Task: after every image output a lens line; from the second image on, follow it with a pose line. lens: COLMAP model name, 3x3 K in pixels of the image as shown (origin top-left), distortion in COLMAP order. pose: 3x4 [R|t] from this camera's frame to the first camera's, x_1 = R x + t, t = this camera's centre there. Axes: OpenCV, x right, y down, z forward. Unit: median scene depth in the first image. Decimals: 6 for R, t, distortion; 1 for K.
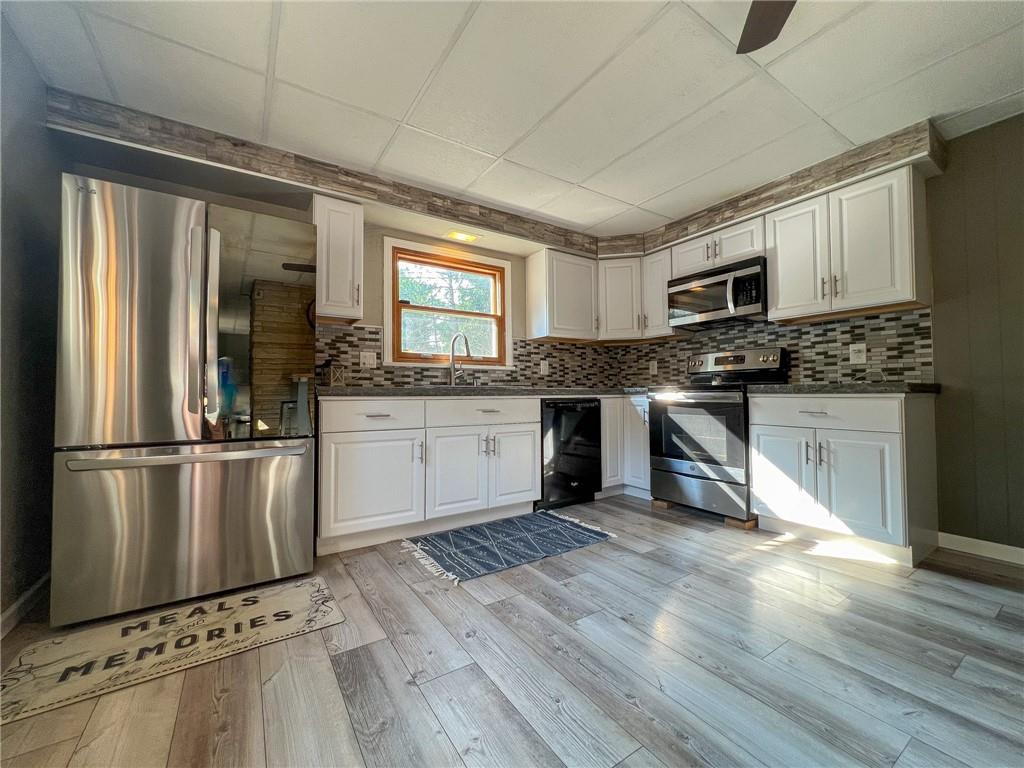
lens RADIAL K [[411.7, 0, 510.6], [0, 411.7, 381.9], [0, 0, 1]] dist [-0.003269, 0.000553]
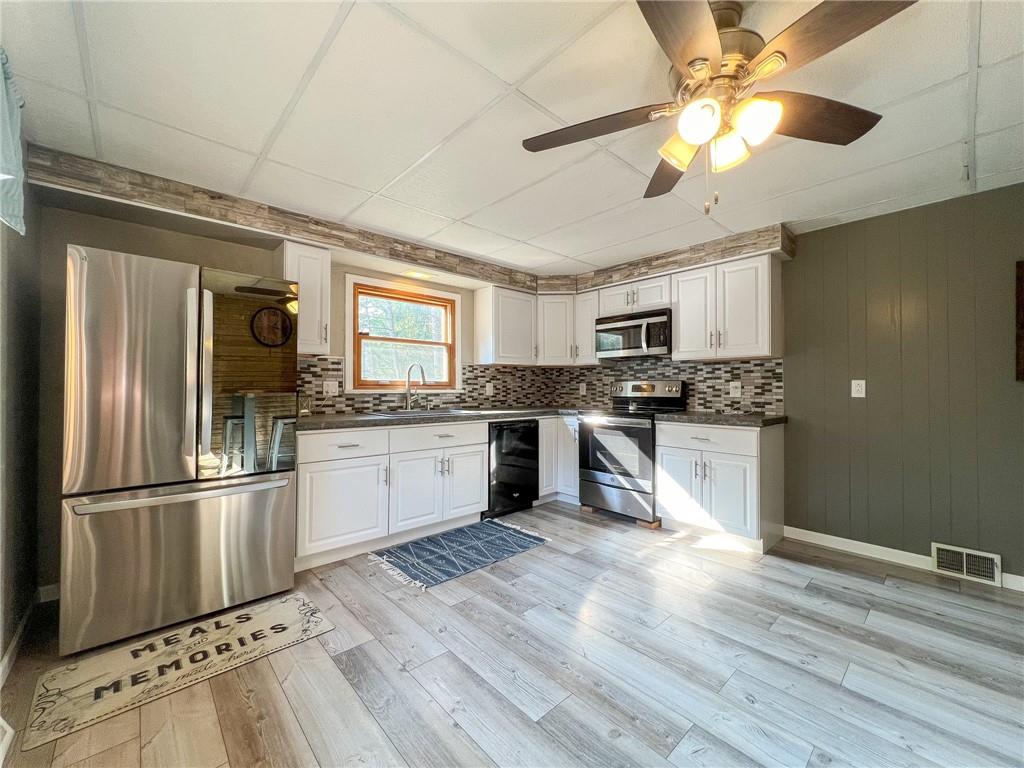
lens RADIAL K [[411.7, 0, 510.8], [0, 411.7, 382.0], [0, 0, 1]] dist [-0.003269, 0.000553]
pose [[0.987048, 0.009807, 0.160127, -0.054909], [-0.011944, 0.999852, 0.012388, -0.095310], [-0.159981, -0.014140, 0.987019, -0.154766]]
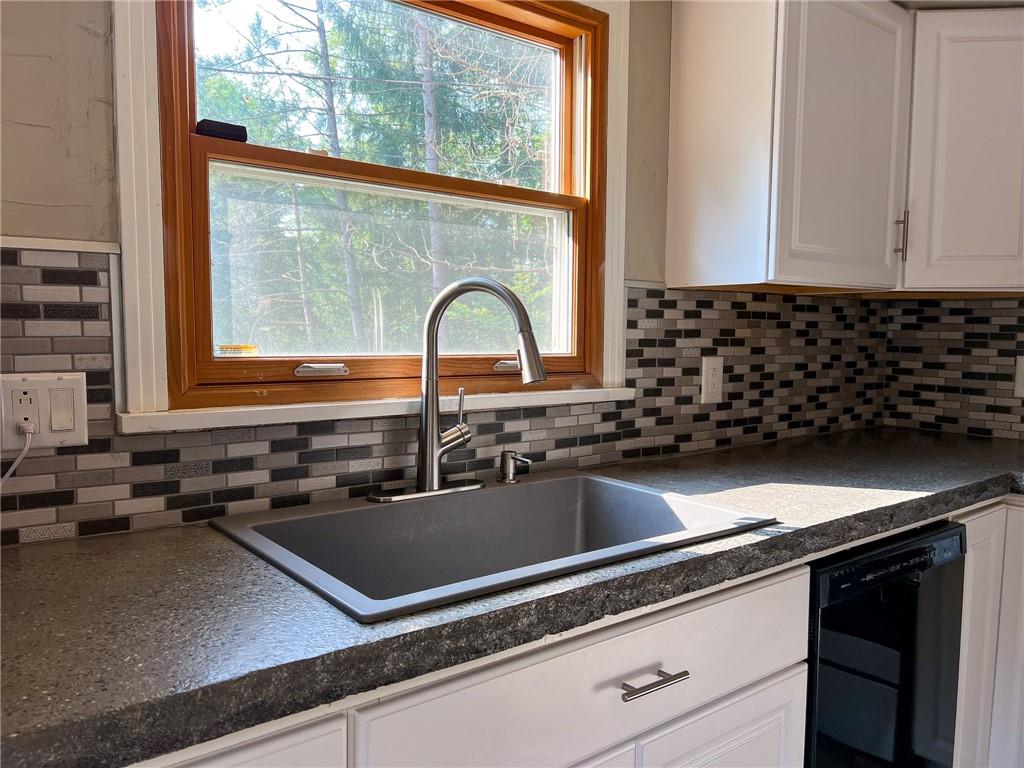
lens RADIAL K [[776.7, 0, 507.3], [0, 776.7, 391.2], [0, 0, 1]] dist [0.033118, -0.013777]
pose [[0.996078, 0.010442, 0.087859, -0.157974], [-0.019940, 0.993958, 0.107931, -0.116972], [-0.086201, -0.109260, 0.990268, 0.626639]]
